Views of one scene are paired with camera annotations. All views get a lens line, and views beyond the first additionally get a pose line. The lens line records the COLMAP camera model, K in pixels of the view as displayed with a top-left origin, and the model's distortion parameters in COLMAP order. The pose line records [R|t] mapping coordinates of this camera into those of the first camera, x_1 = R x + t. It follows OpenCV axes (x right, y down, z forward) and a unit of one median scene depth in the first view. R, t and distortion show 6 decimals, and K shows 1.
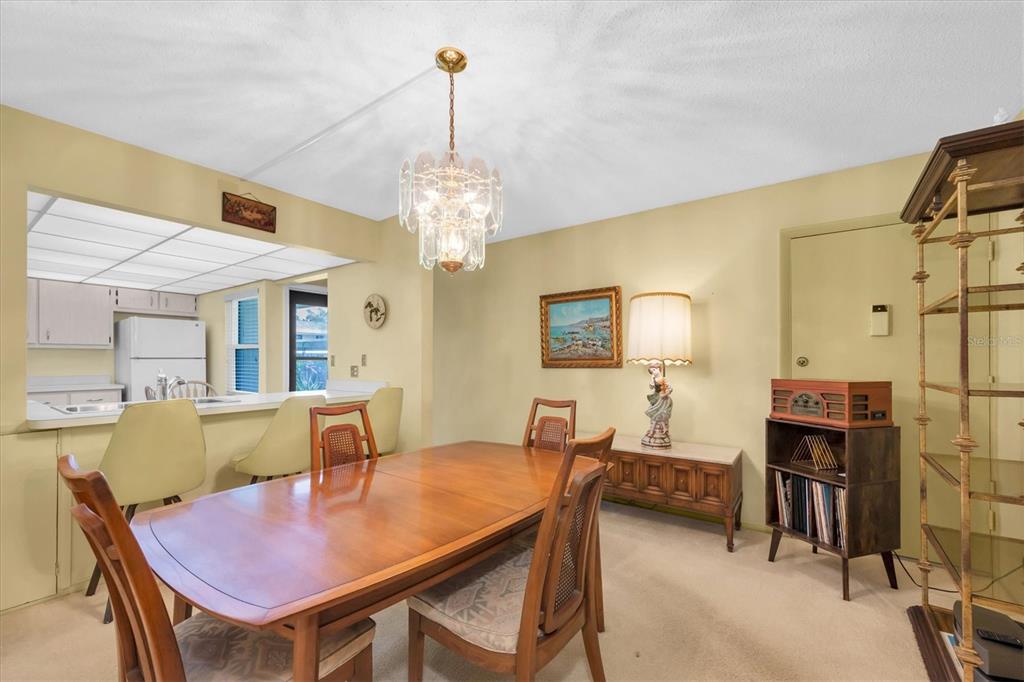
lens RADIAL K [[411.8, 0, 497.9], [0, 411.8, 359.4], [0, 0, 1]] dist [0.007848, -0.002645]
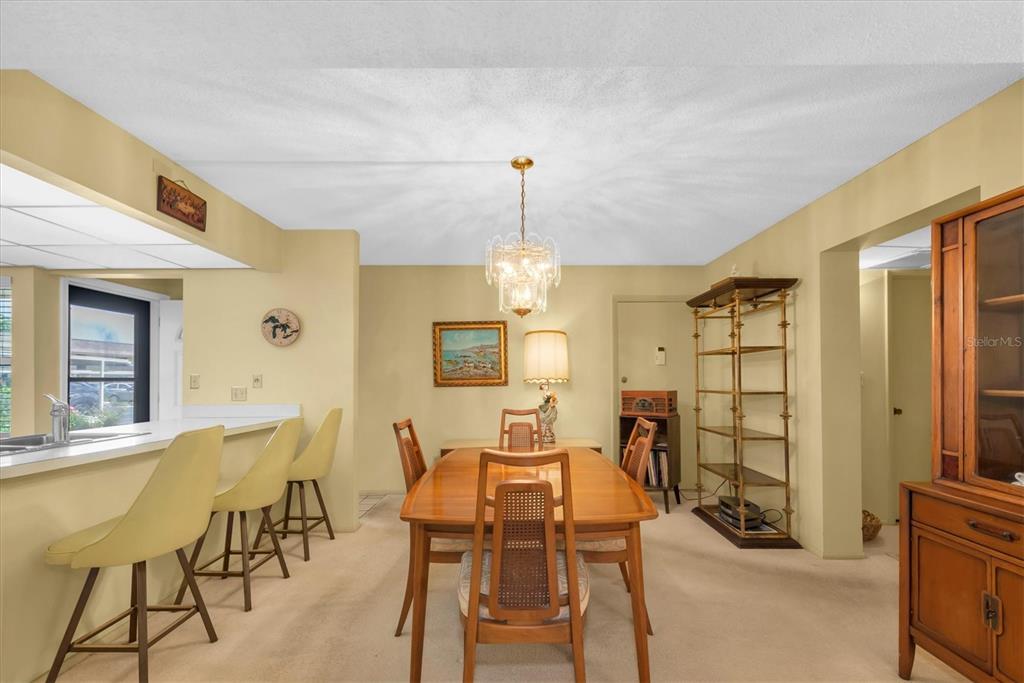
lens RADIAL K [[411.8, 0, 513.8], [0, 411.8, 371.0], [0, 0, 1]] dist [0.007848, -0.002645]
pose [[0.819724, 0.007529, 0.572709, -0.404397], [0.003338, 0.999834, -0.017923, -0.001567], [-0.572749, 0.016604, 0.819563, -0.046256]]
